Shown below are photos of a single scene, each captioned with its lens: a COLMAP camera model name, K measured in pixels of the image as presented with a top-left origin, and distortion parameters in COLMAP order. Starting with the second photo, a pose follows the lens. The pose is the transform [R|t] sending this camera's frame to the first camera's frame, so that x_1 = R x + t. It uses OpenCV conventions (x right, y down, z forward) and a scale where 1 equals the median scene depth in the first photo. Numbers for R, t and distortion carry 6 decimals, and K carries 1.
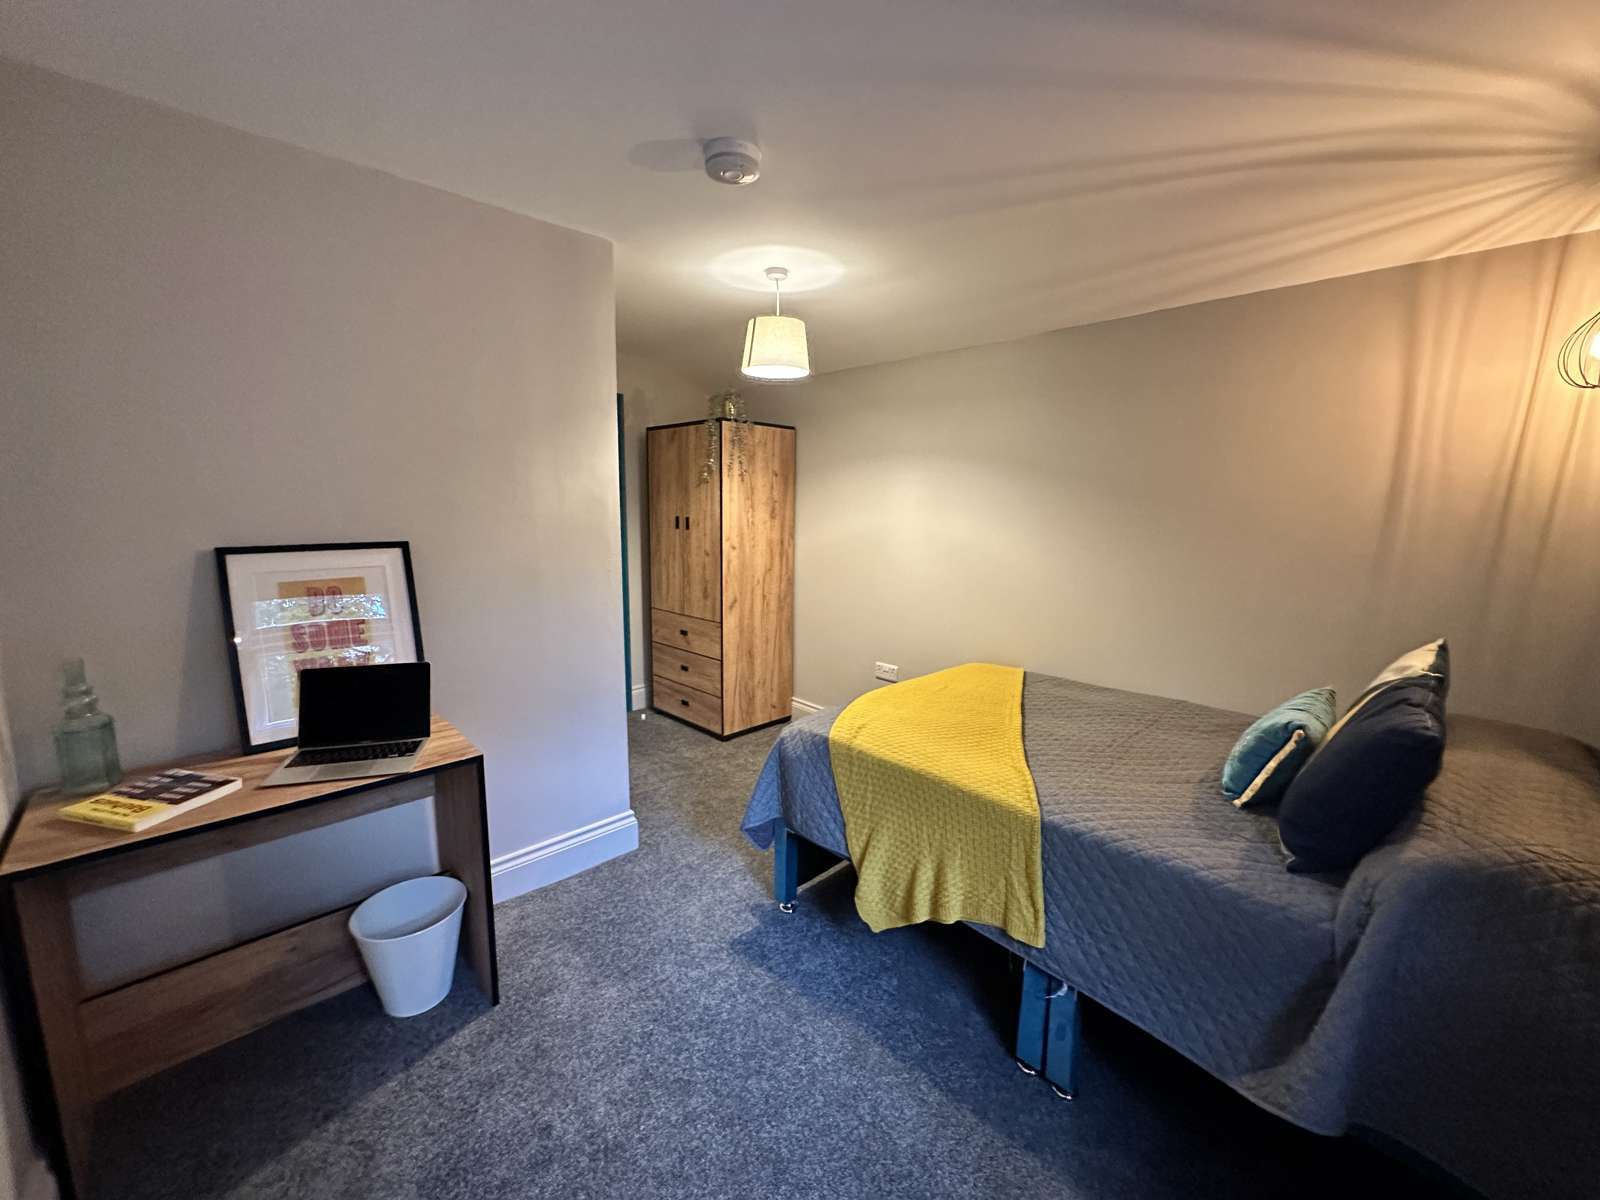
lens RADIAL K [[642.3, 0, 800.9], [0, 642.3, 605.0], [0, 0, 1]] dist [-0.002477, 0.000156]
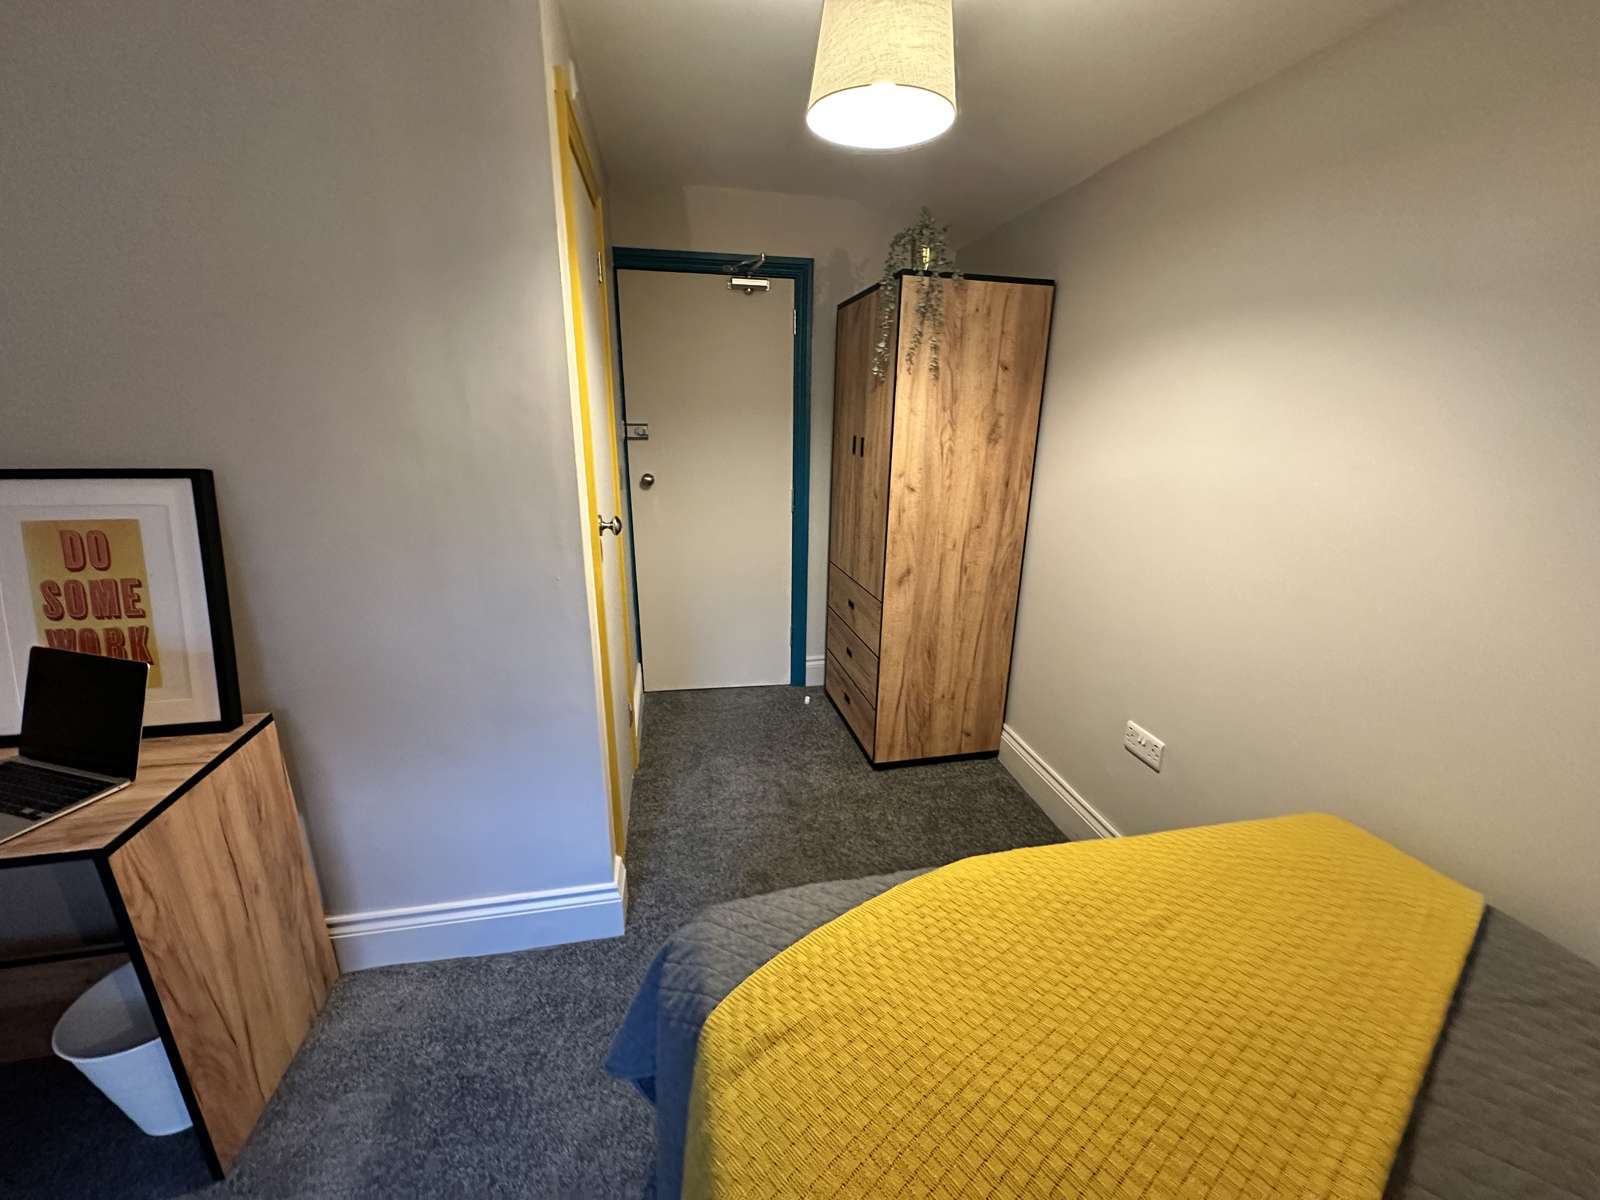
lens RADIAL K [[642.3, 0, 795.3], [0, 642.3, 602.3], [0, 0, 1]] dist [-0.002477, 0.000156]
pose [[0.842589, 0.152601, -0.516485, 0.138255], [-0.089822, 0.985403, 0.144614, -0.058468], [0.531014, -0.075459, 0.843997, 0.384187]]
